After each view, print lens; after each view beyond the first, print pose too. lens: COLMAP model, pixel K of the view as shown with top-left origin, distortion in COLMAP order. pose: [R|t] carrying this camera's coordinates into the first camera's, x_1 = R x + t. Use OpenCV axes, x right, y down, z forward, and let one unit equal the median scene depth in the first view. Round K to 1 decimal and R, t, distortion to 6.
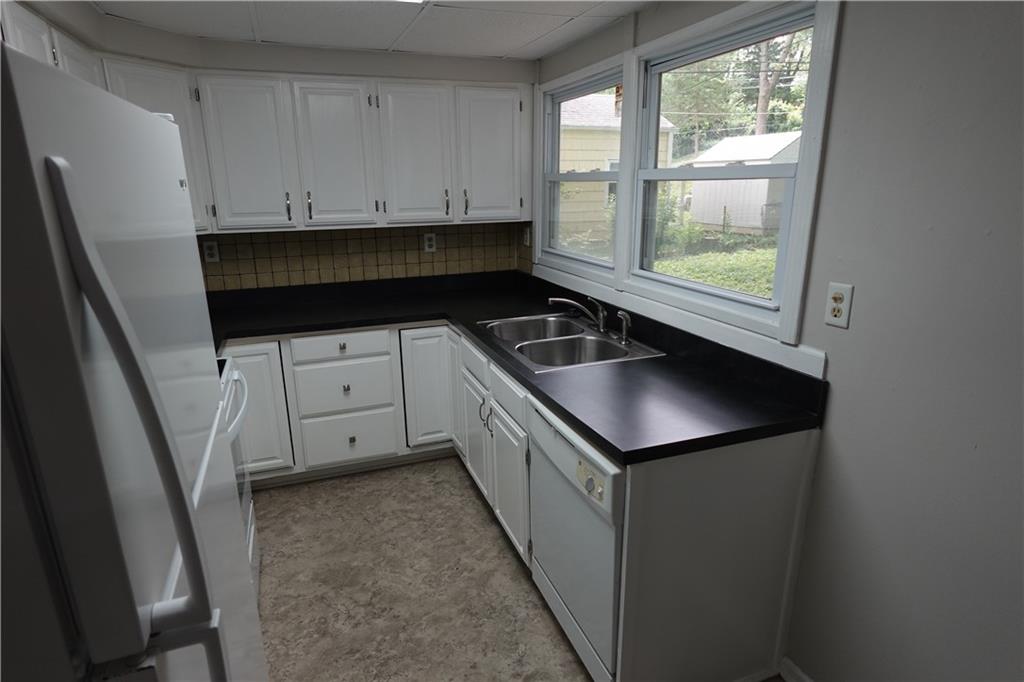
lens RADIAL K [[579.1, 0, 512.0], [0, 579.1, 341.0], [0, 0, 1]] dist [-0.001916, -0.000922]
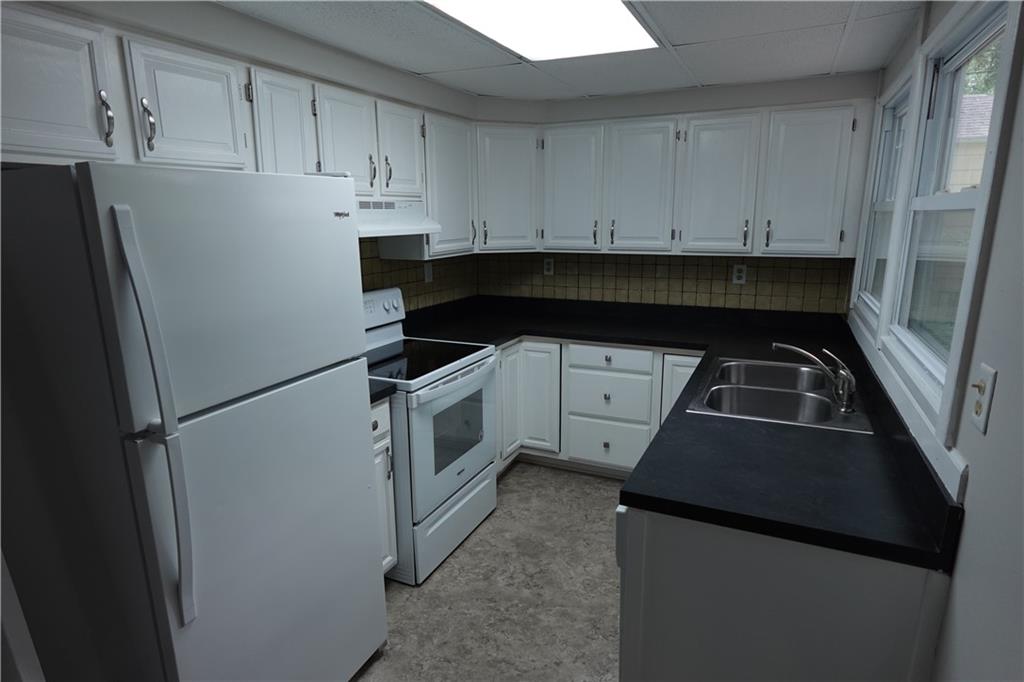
lens RADIAL K [[579.1, 0, 512.0], [0, 579.1, 341.0], [0, 0, 1]] dist [-0.001916, -0.000922]
pose [[0.701510, 0.157142, -0.695119, 0.341303], [-0.188481, 0.981566, 0.031684, -0.024242], [0.687283, 0.108790, 0.718197, 0.074902]]
